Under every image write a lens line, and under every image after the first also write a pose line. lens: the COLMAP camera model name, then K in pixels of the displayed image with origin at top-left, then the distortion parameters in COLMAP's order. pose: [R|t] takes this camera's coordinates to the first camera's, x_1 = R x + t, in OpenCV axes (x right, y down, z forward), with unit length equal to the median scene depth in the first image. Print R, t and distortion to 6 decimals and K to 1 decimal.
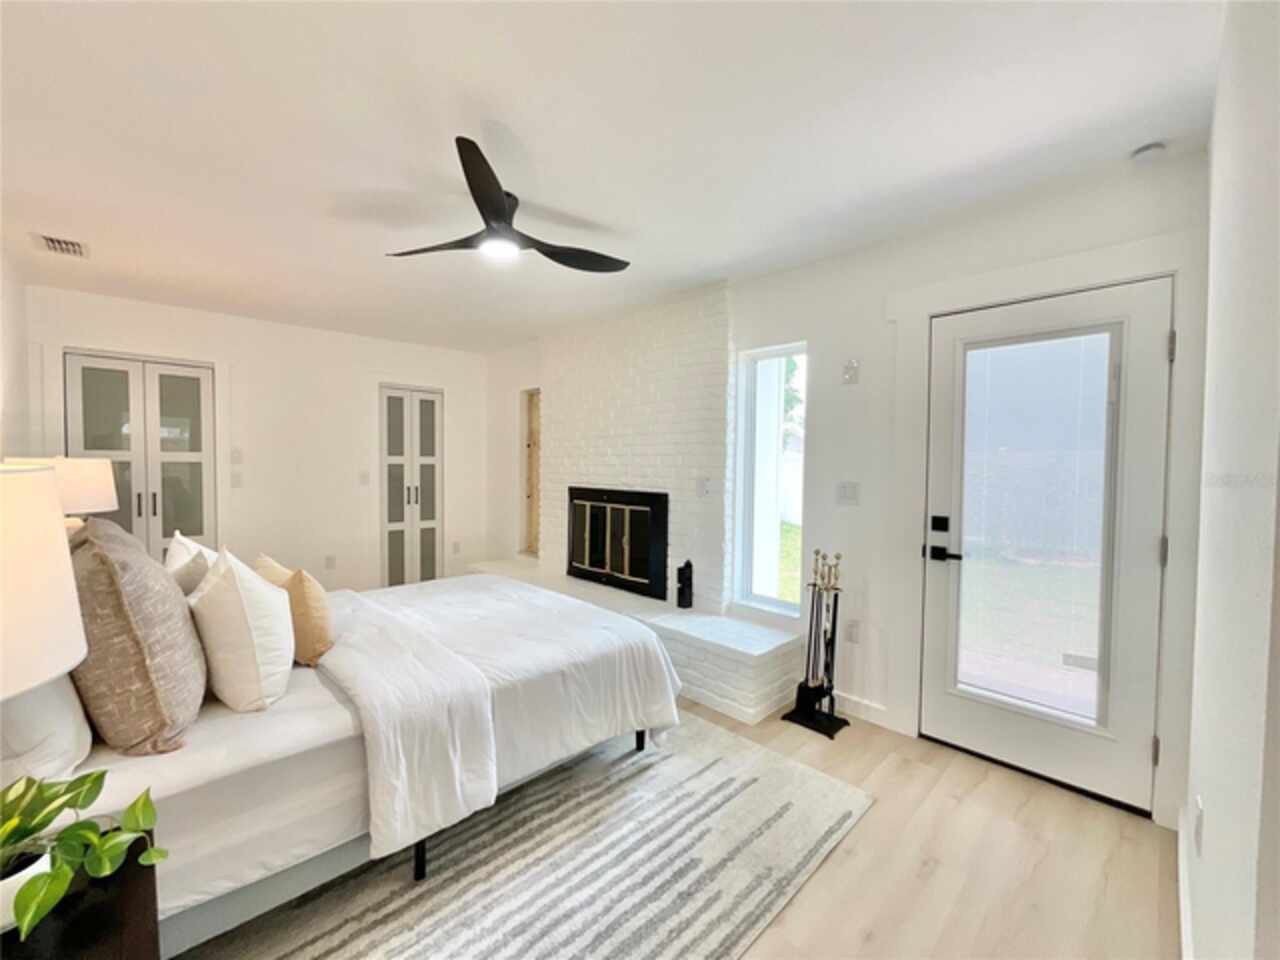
lens RADIAL K [[509.7, 0, 640.0], [0, 509.7, 480.0], [0, 0, 1]] dist [-0.011912, -0.000121]
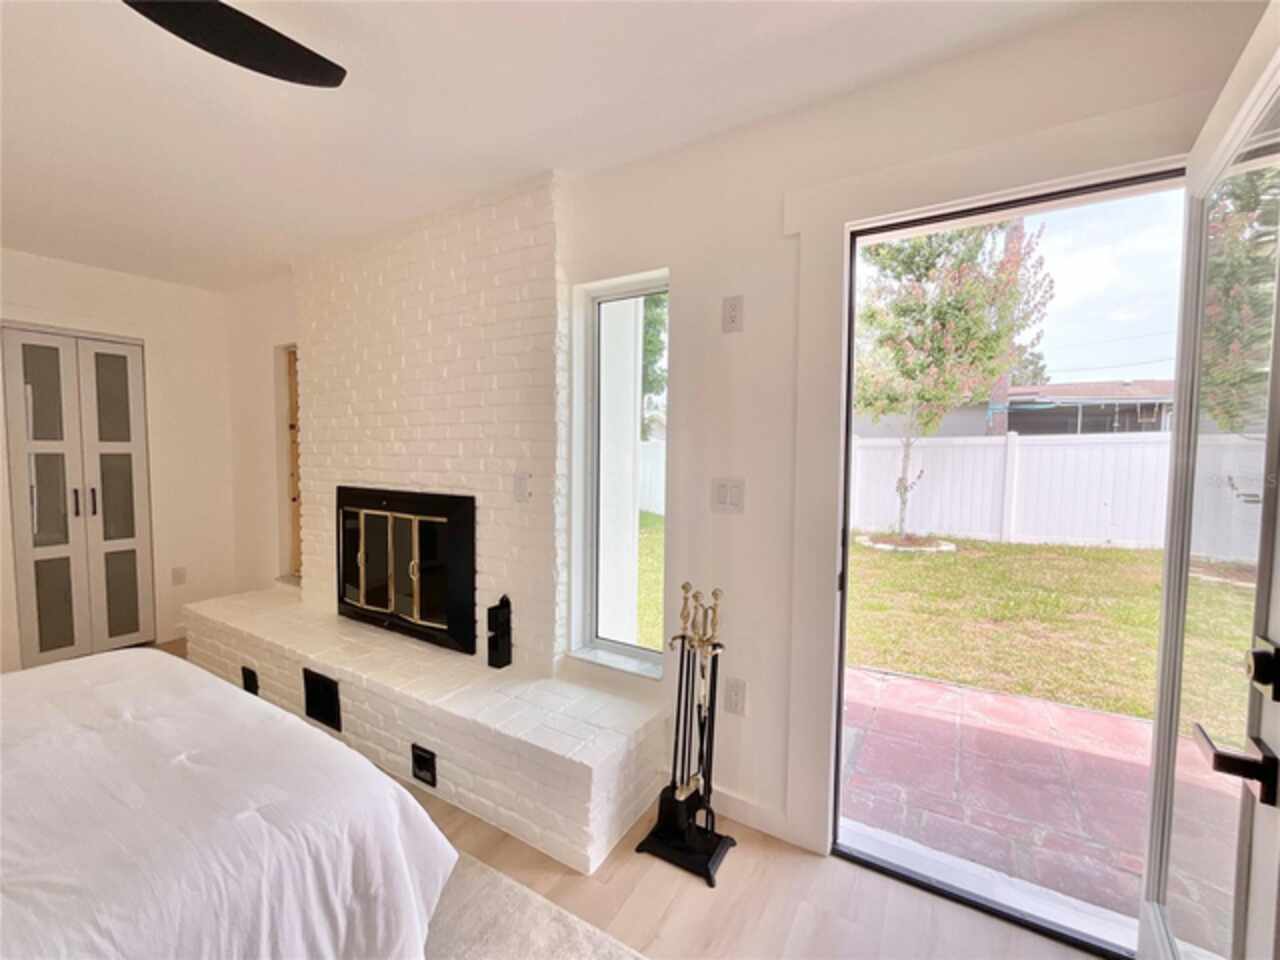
lens RADIAL K [[518.1, 0, 640.0], [0, 518.1, 480.0], [0, 0, 1]] dist [-0.001254, -0.000149]
pose [[0.967467, -0.015398, 0.252530, 0.099073], [0.009574, 0.999659, 0.024277, -0.010485], [-0.252817, -0.021069, 0.967285, 0.298808]]
